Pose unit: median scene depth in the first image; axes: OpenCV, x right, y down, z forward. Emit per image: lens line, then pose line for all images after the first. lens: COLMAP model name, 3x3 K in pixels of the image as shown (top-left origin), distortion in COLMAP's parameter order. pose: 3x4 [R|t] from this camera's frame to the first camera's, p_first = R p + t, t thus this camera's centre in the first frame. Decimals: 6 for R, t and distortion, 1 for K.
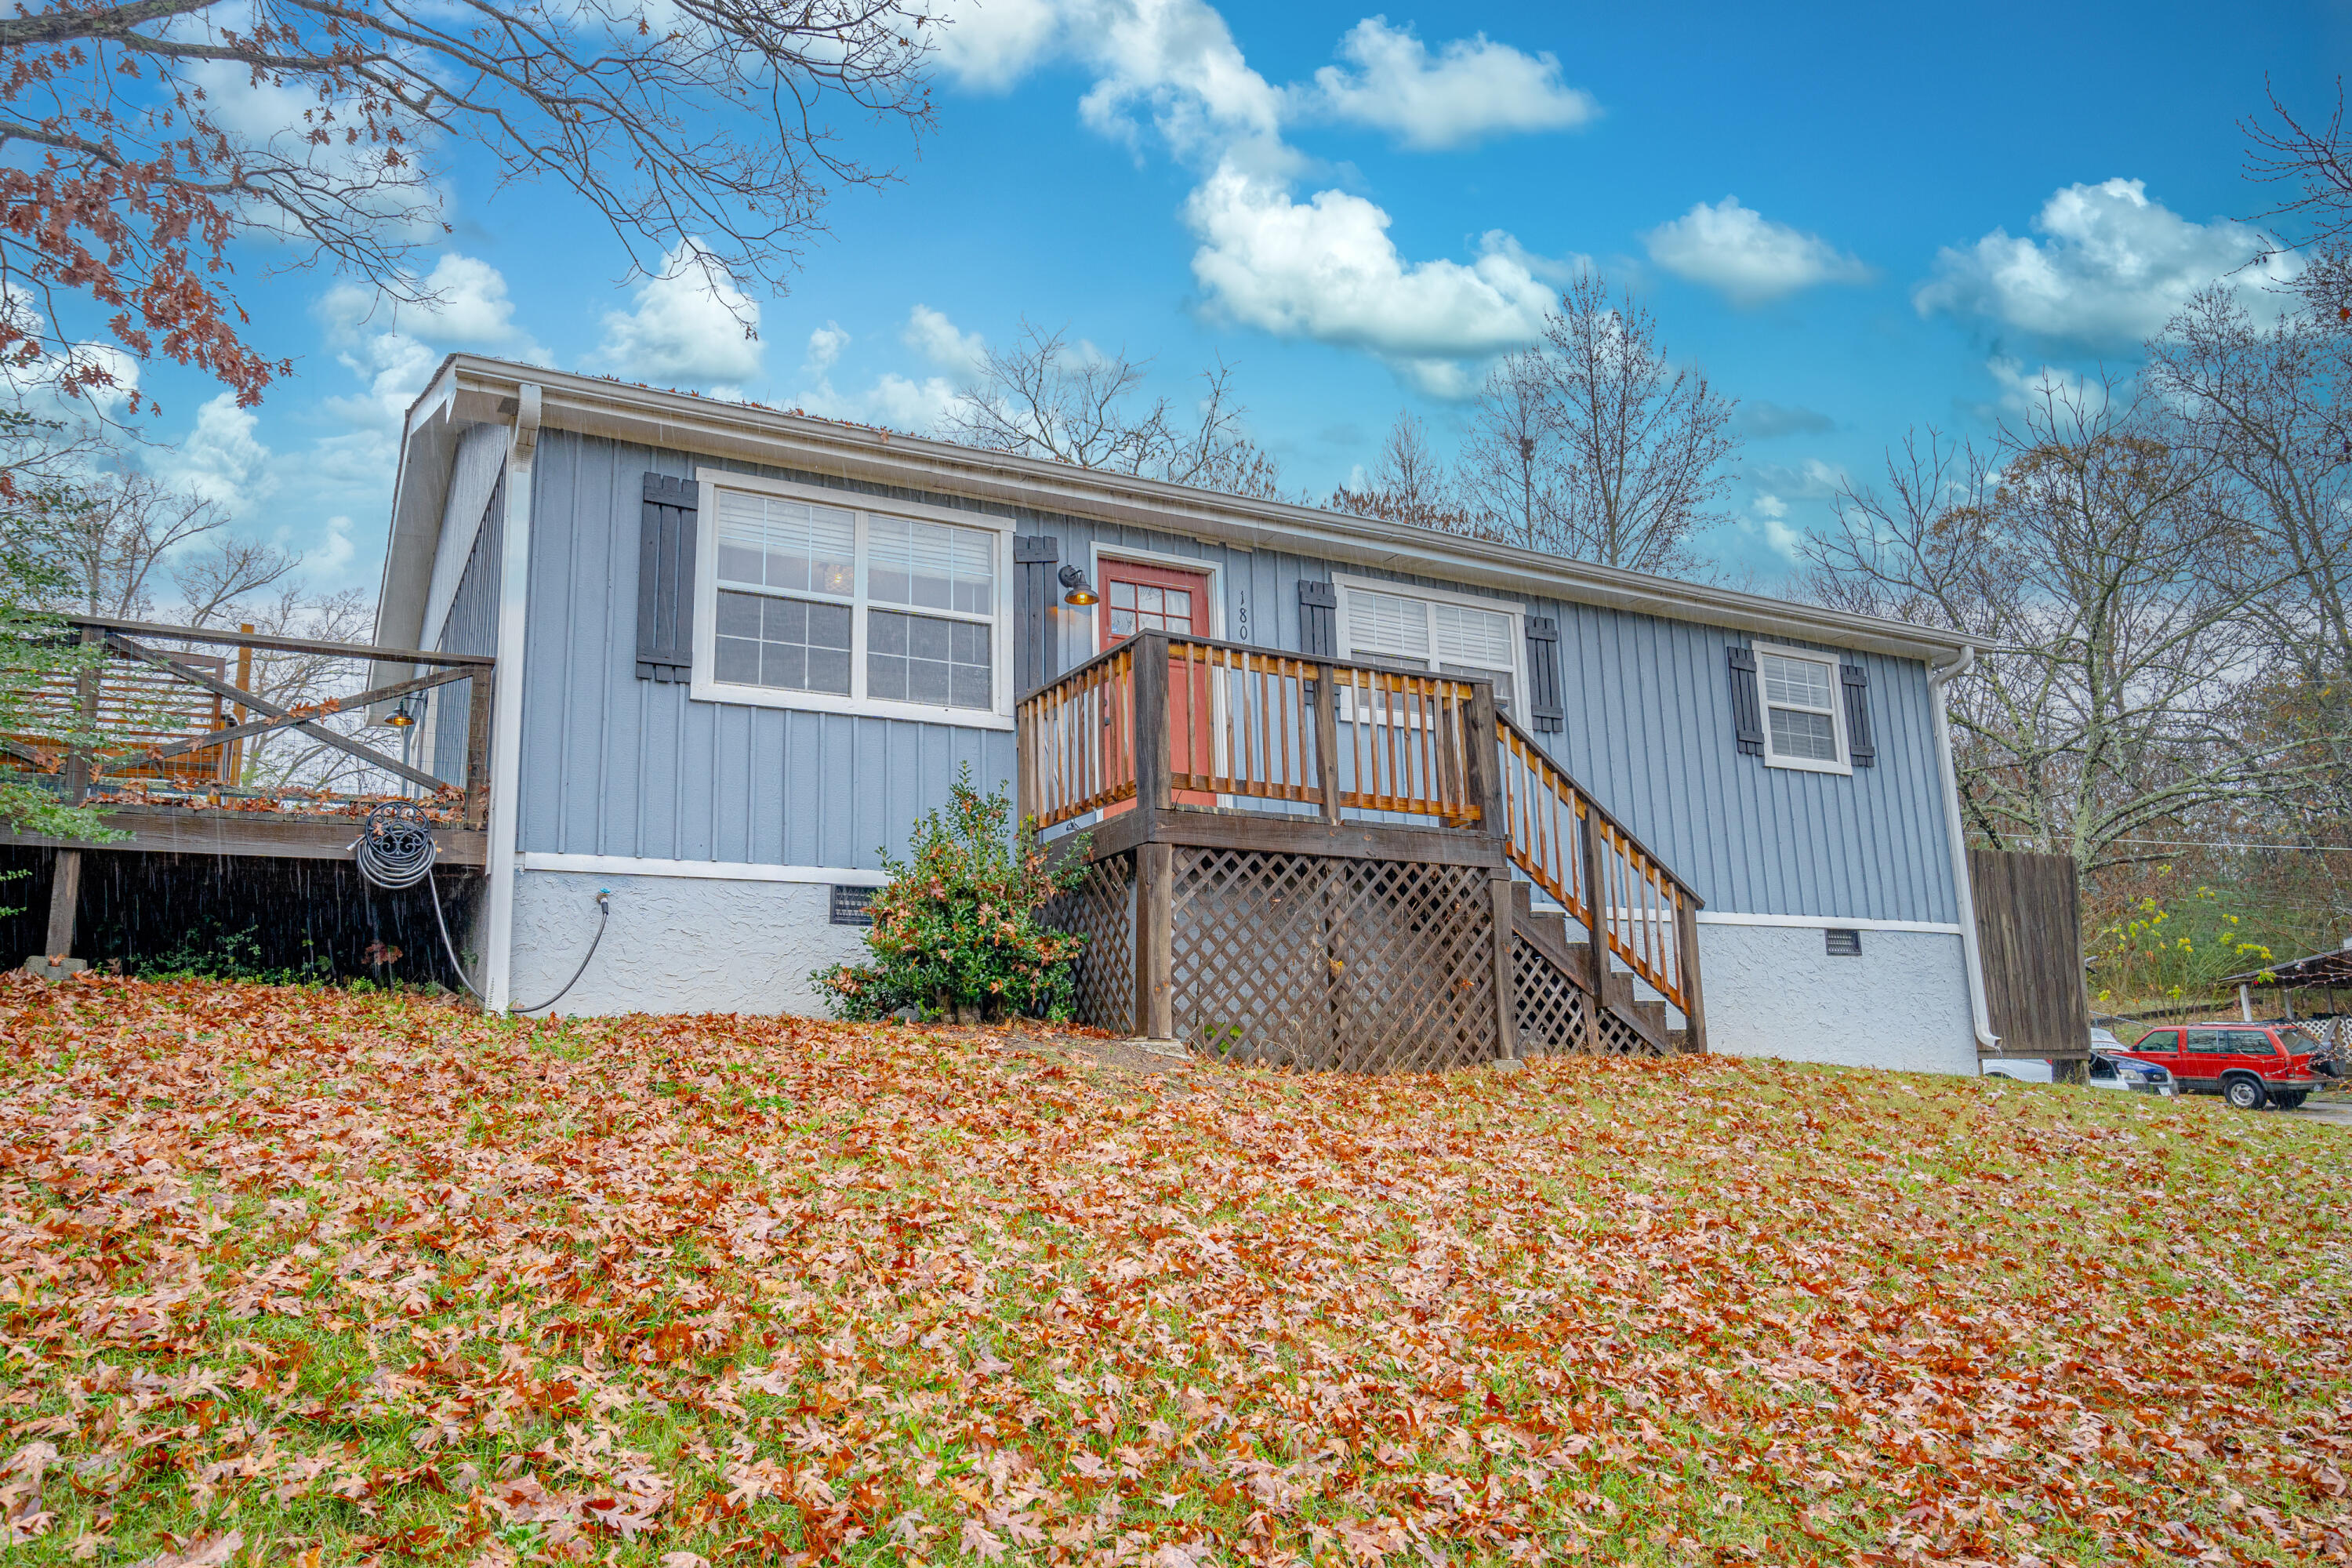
lens RADIAL K [[1635.4, 0, 1179.1], [0, 1635.4, 750.0], [0, 0, 1]] dist [0.024693, 0.009092]
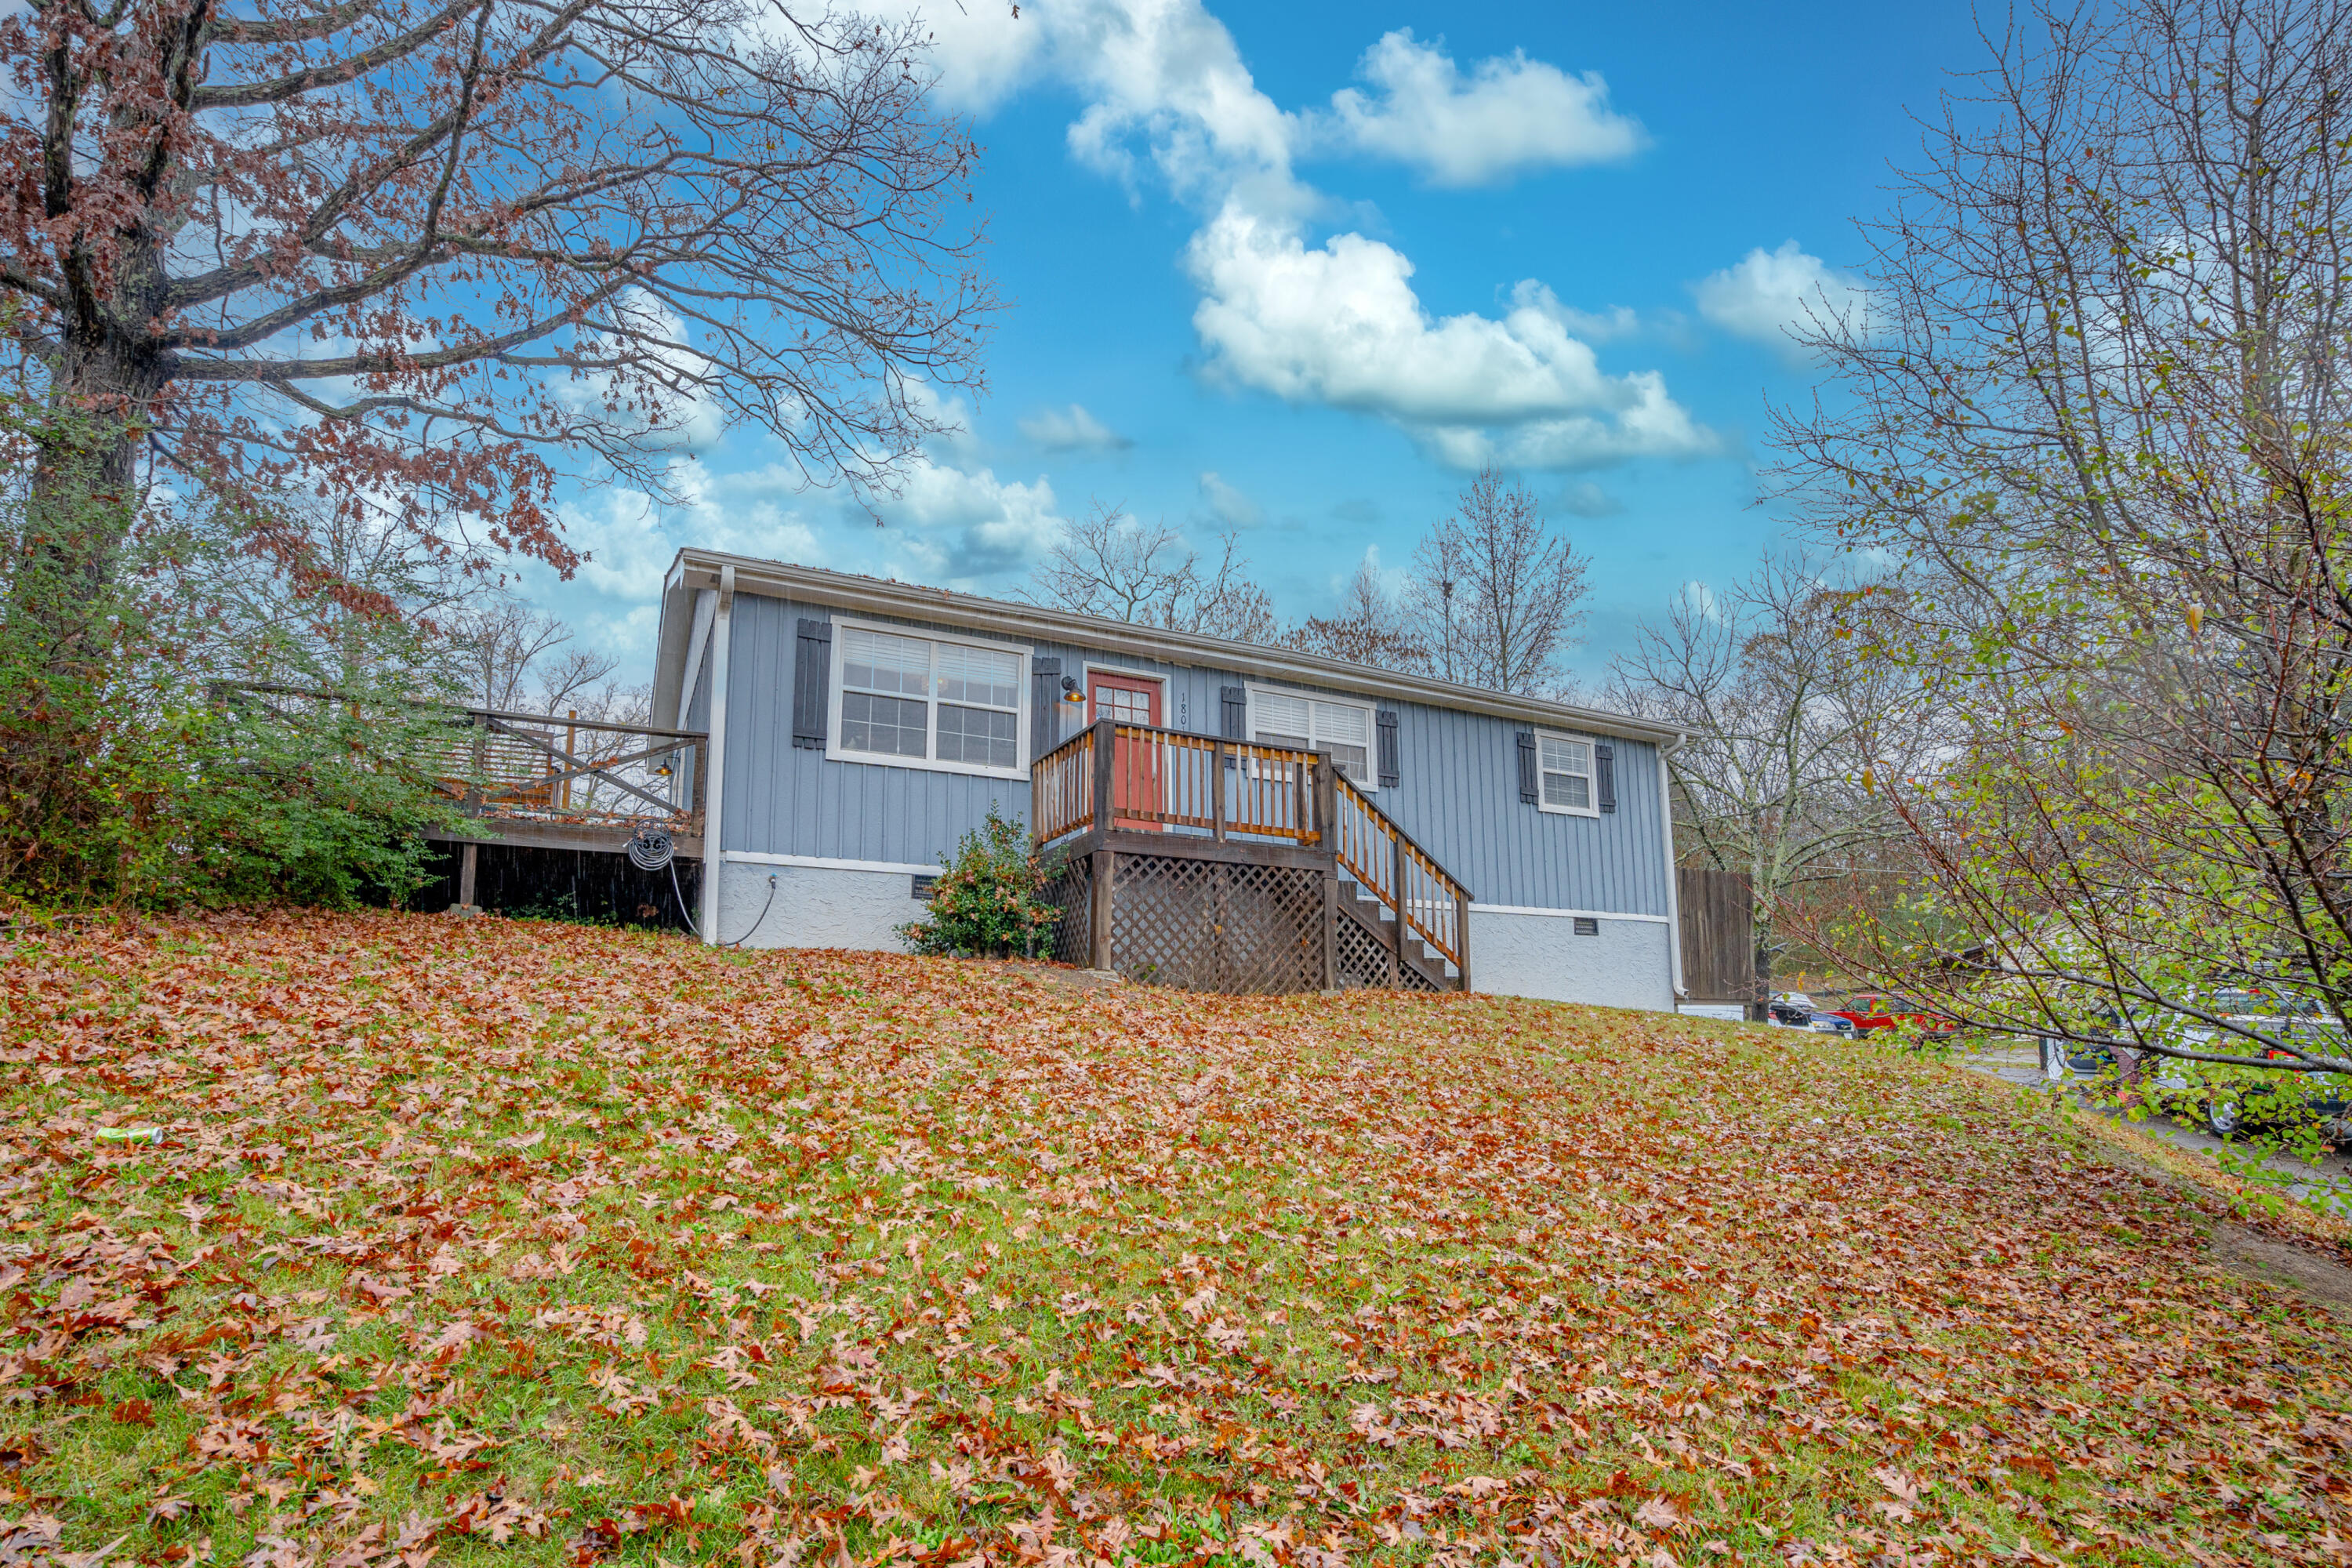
lens RADIAL K [[1157.8, 0, 1169.6], [0, 1157.8, 875.4], [0, 0, 1]] dist [-0.035809, -0.000232]
pose [[0.998832, 0.015559, -0.045735, 0.094755], [-0.012489, 0.997697, 0.066672, 0.003326], [0.046667, -0.066023, 0.996726, -0.131078]]
